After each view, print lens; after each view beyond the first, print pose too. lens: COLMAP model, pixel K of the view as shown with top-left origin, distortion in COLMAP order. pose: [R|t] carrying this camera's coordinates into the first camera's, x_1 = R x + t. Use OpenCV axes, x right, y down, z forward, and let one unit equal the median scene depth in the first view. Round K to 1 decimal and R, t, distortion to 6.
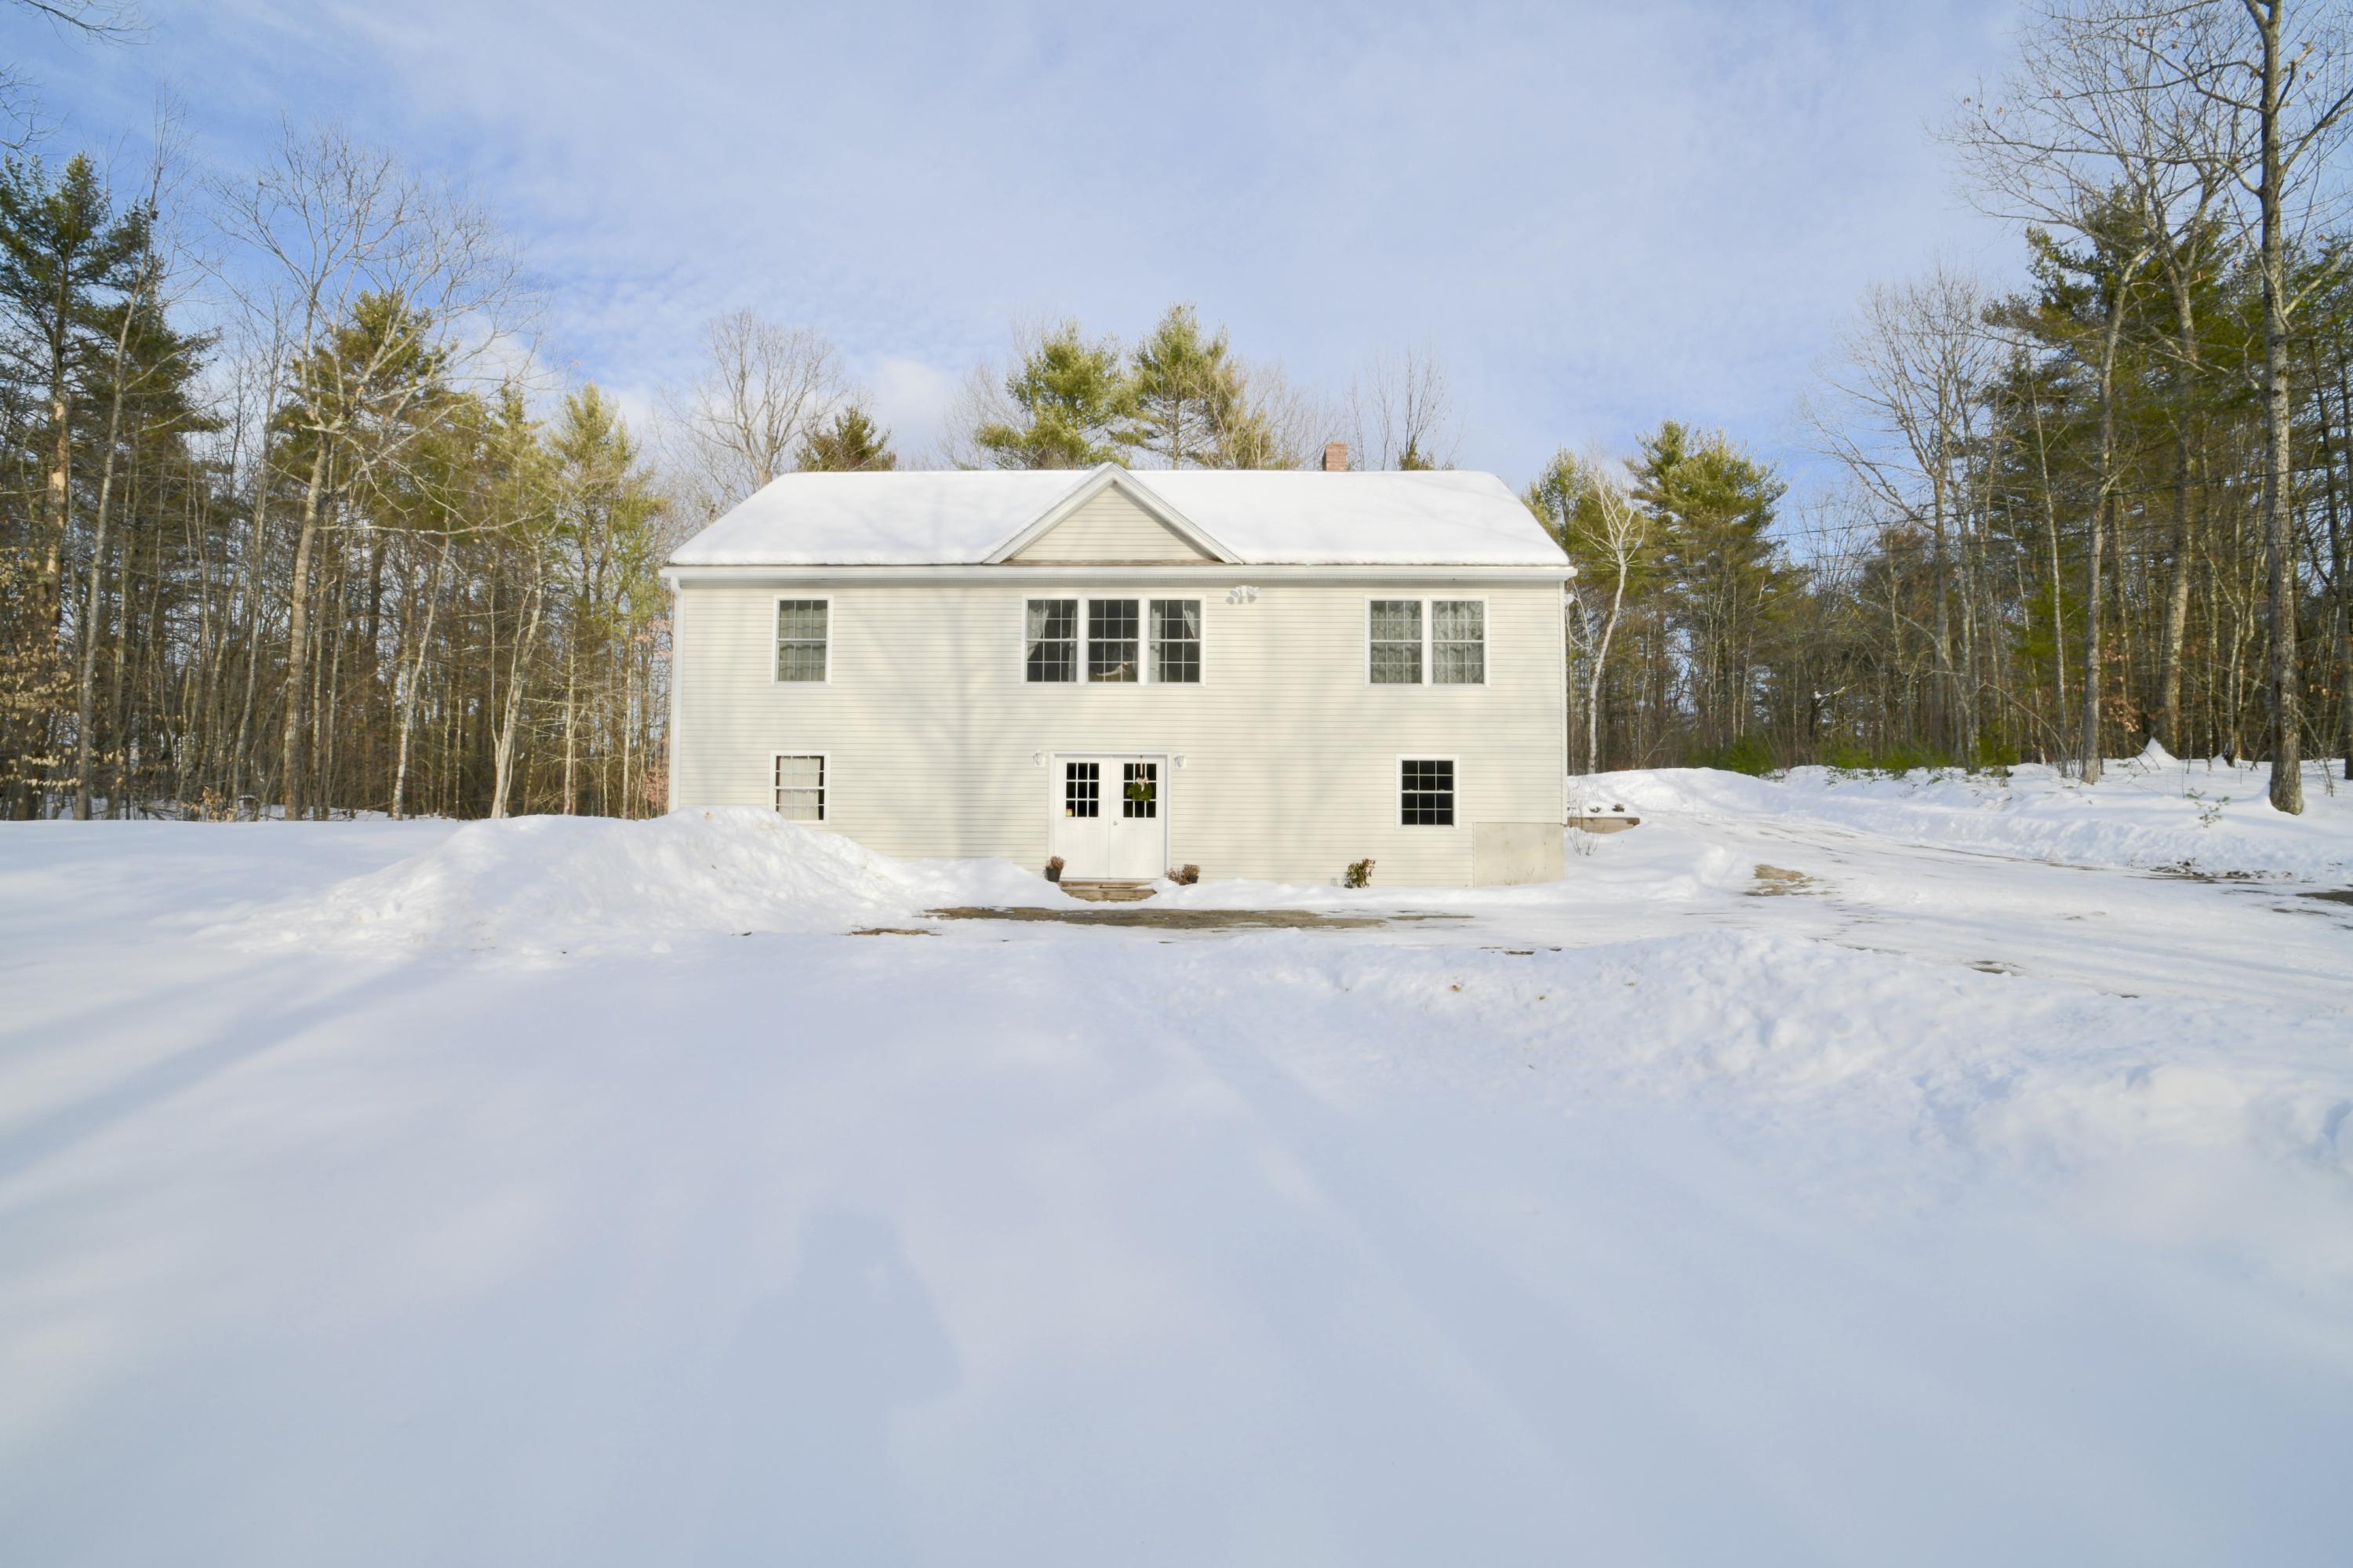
lens RADIAL K [[1106.8, 0, 1176.5], [0, 1106.8, 784.0], [0, 0, 1]] dist [-0.051354, 0.000033]
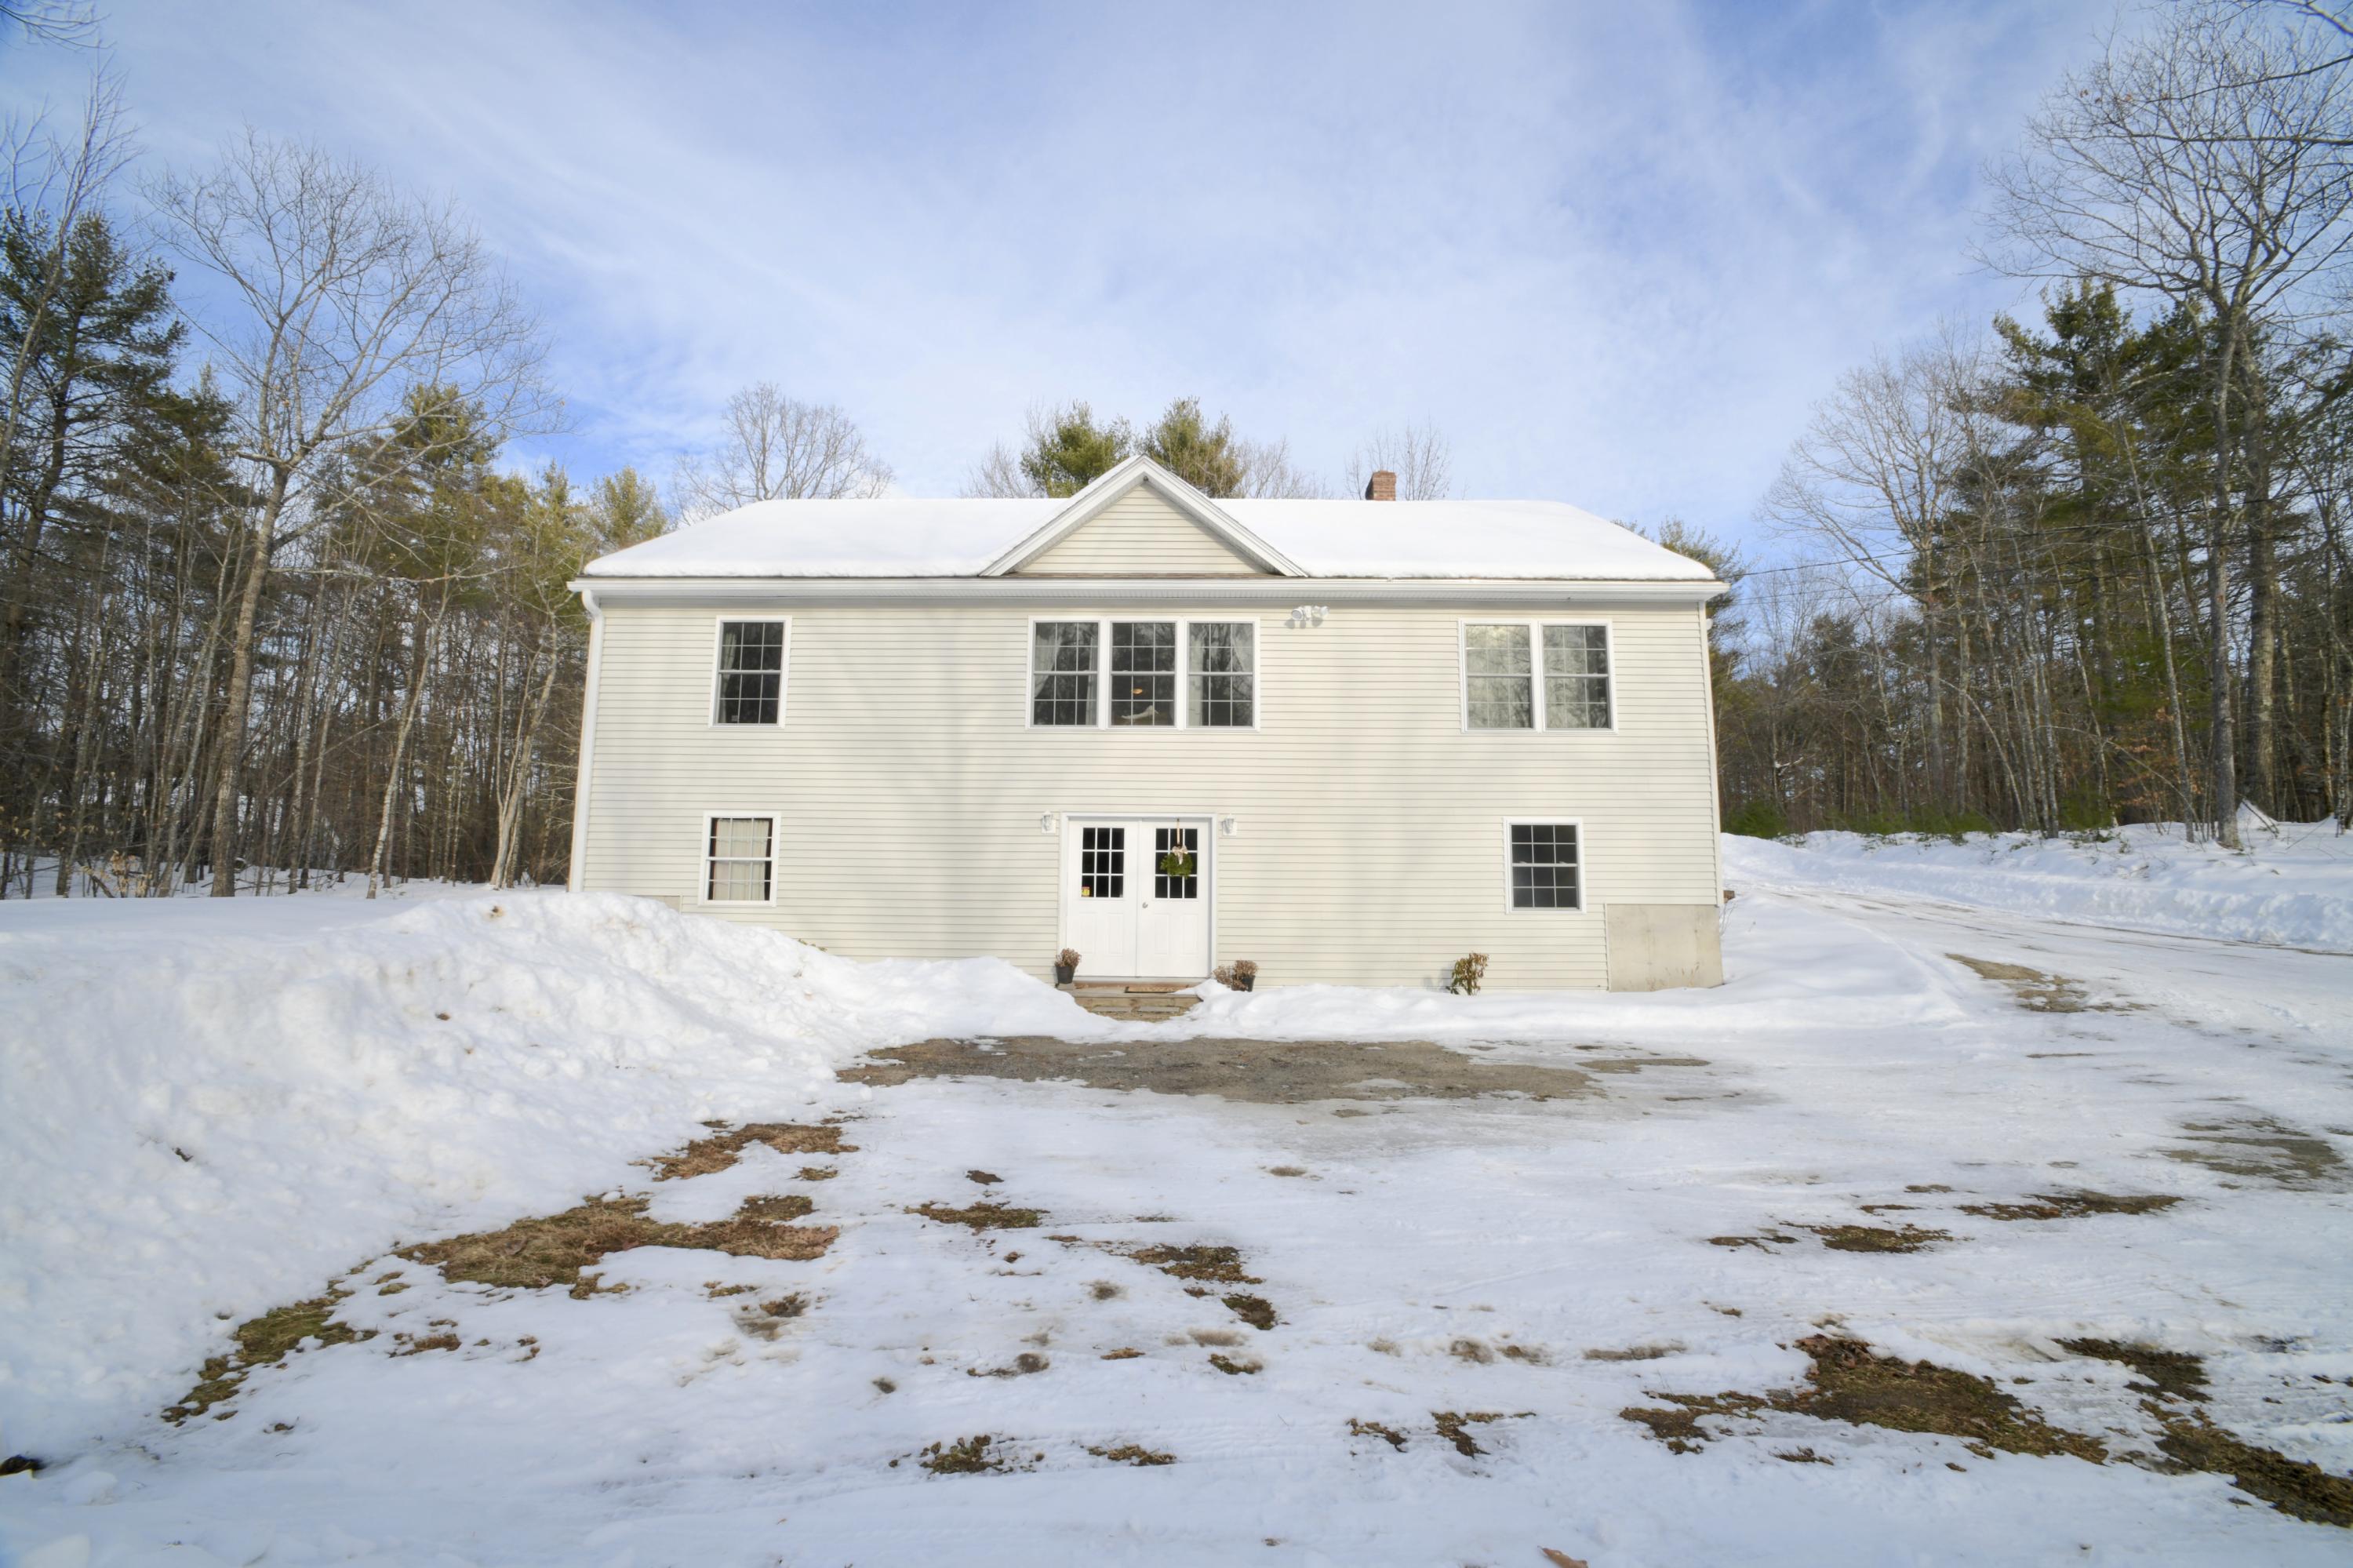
lens RADIAL K [[864.6, 0, 1176.5], [0, 864.6, 784.0], [0, 0, 1]] dist [-0.033450, -0.000016]
pose [[0.999748, 0.002286, 0.022314, -0.046636], [-0.000708, 0.997514, -0.070466, -0.006934], [-0.022420, 0.070433, 0.997265, 0.383962]]
